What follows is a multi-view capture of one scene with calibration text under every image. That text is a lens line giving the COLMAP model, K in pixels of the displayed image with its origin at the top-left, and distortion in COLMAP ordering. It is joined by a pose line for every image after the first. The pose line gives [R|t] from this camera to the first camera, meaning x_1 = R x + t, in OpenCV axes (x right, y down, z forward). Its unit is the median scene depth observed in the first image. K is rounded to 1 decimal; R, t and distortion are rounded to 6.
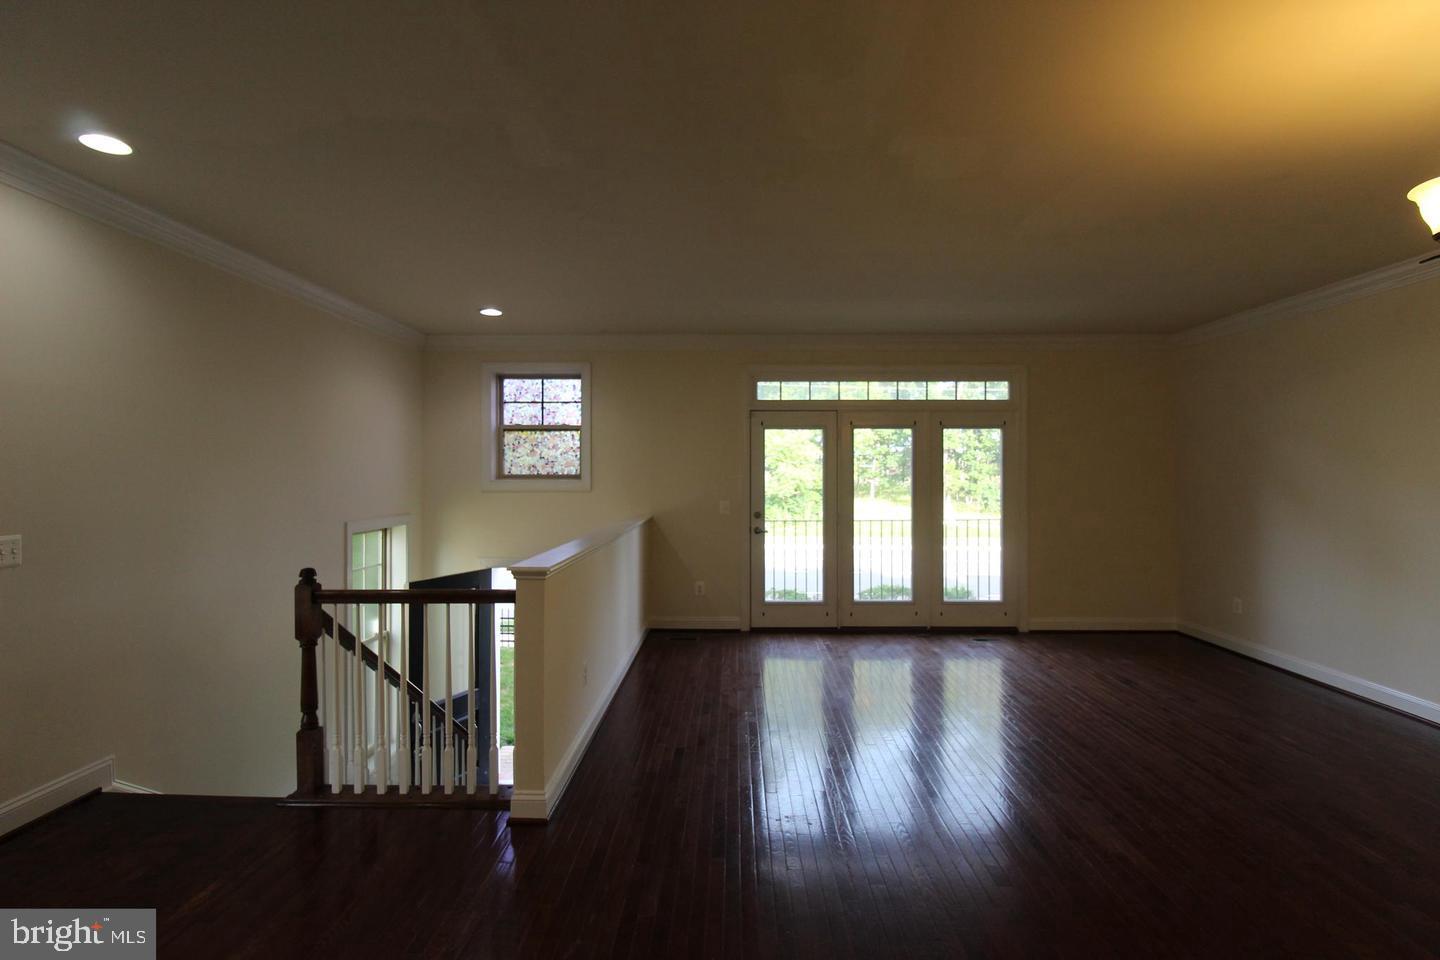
lens RADIAL K [[676.4, 0, 724.3], [0, 676.4, 477.7], [0, 0, 1]] dist [-0.014996, -0.000256]
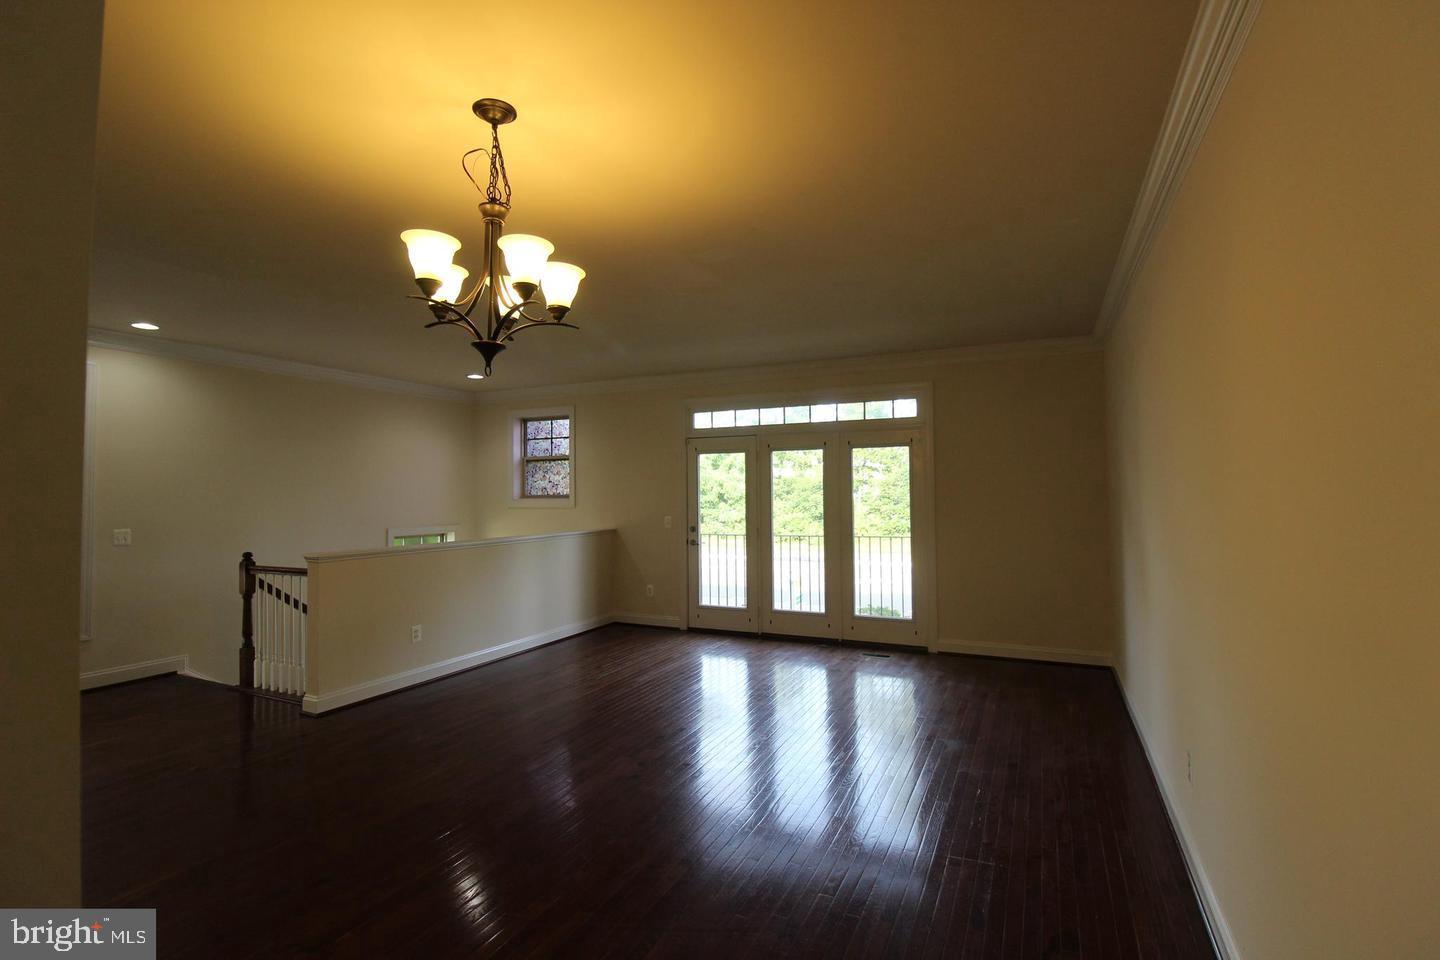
lens RADIAL K [[671.7, 0, 725.1], [0, 671.7, 477.6], [0, 0, 1]] dist [-0.000467, -0.015049]
pose [[0.909307, -0.016992, -0.415779, 0.573460], [0.005590, 0.999575, -0.028626, 0.000931], [0.416088, 0.023706, 0.909015, -0.017281]]
